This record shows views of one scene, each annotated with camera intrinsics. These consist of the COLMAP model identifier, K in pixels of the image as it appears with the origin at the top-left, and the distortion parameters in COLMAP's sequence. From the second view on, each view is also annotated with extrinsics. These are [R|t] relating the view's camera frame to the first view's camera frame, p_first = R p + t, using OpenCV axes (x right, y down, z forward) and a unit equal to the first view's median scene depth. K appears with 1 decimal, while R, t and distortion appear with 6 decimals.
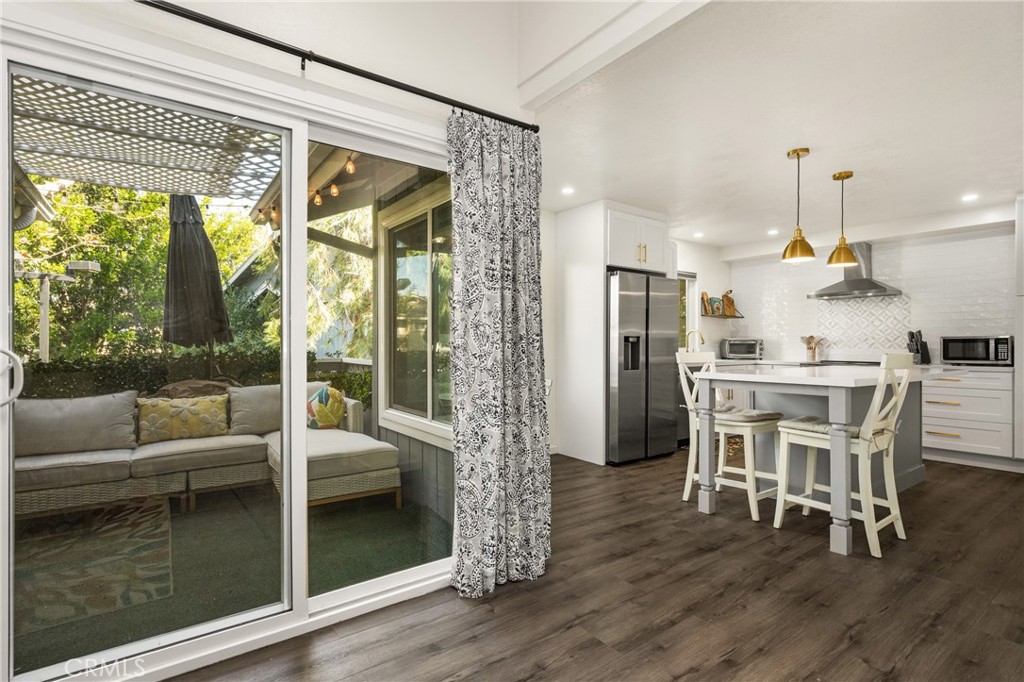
lens RADIAL K [[478.8, 0, 494.0], [0, 478.8, 345.1], [0, 0, 1]] dist [-0.001378, 0.001086]
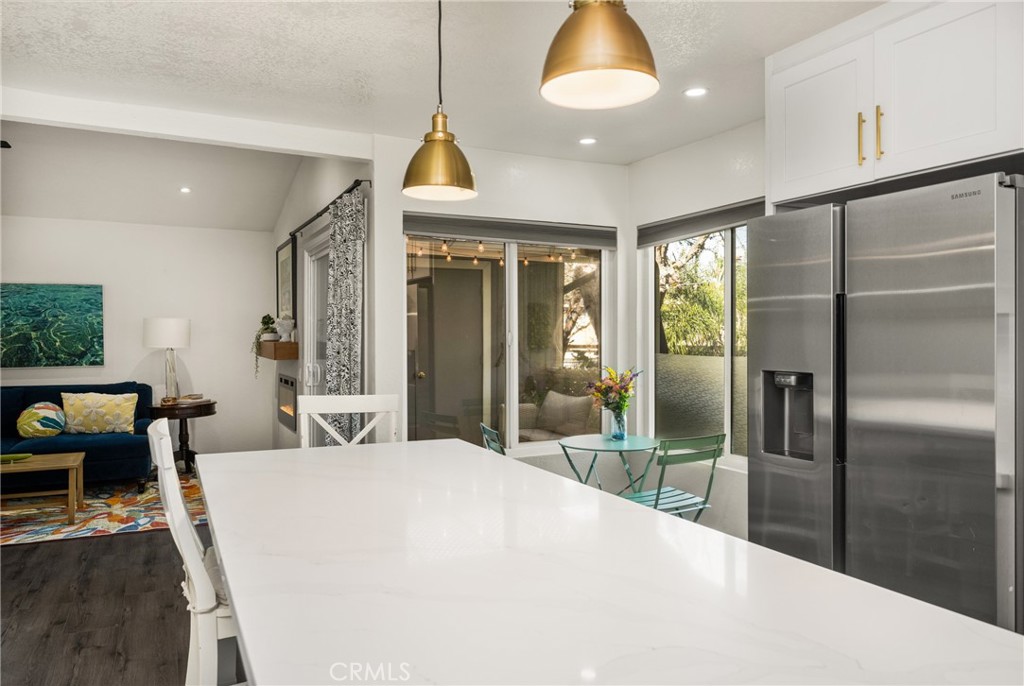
lens RADIAL K [[693.6, 0, 512.0], [0, 693.6, 344.8], [0, 0, 1]] dist [0.002644, -0.001588]
pose [[-0.140808, 0.009680, -0.989990, 0.930023], [0.000677, 0.999953, 0.009682, -0.049102], [0.990037, 0.000693, -0.140808, 0.888703]]
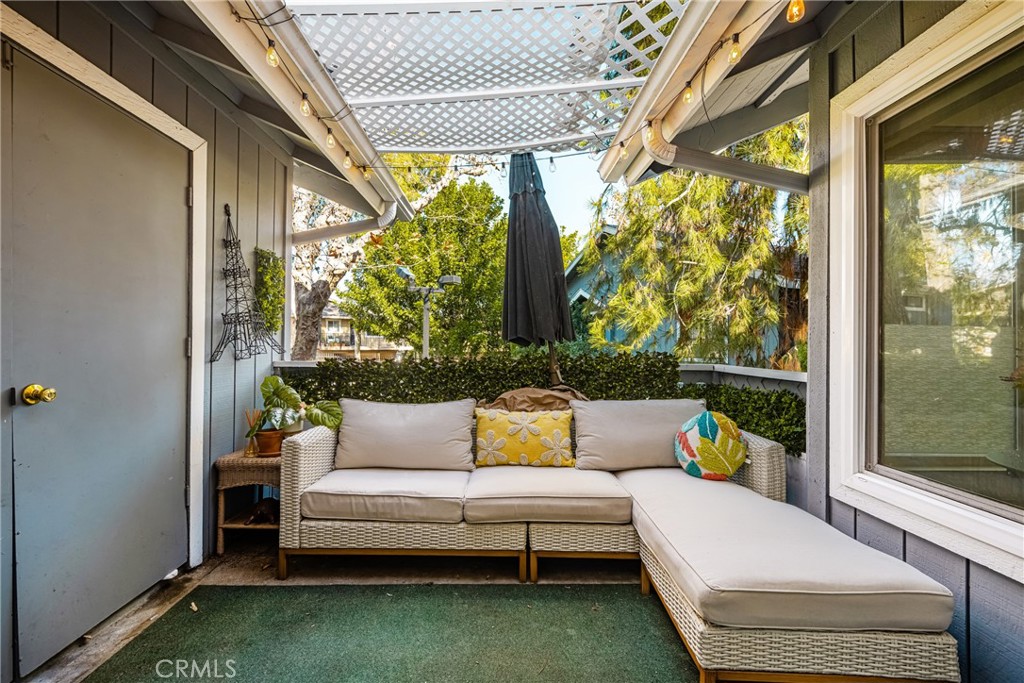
lens RADIAL K [[431.7, 0, 513.5], [0, 431.7, 341.8], [0, 0, 1]] dist [0.000736, 0.000055]
pose [[0.834832, 0.002678, -0.550498, -0.239585], [-0.009214, 0.999916, -0.009109, 0.001980], [0.550427, 0.012677, 0.834787, 0.352539]]
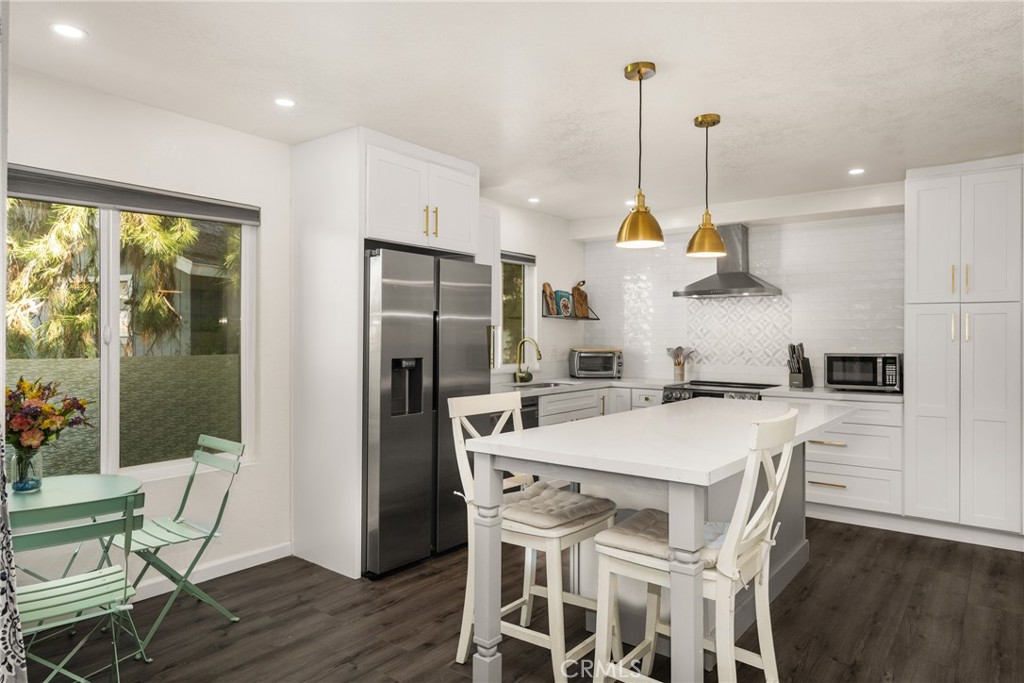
lens RADIAL K [[624.0, 0, 504.5], [0, 624.0, 335.4], [0, 0, 1]] dist [0.005982, -0.000064]
pose [[0.959208, 0.003547, 0.282679, 0.190990], [-0.002326, 0.999986, -0.004653, -0.045788], [-0.282692, 0.003806, 0.959203, 0.221194]]
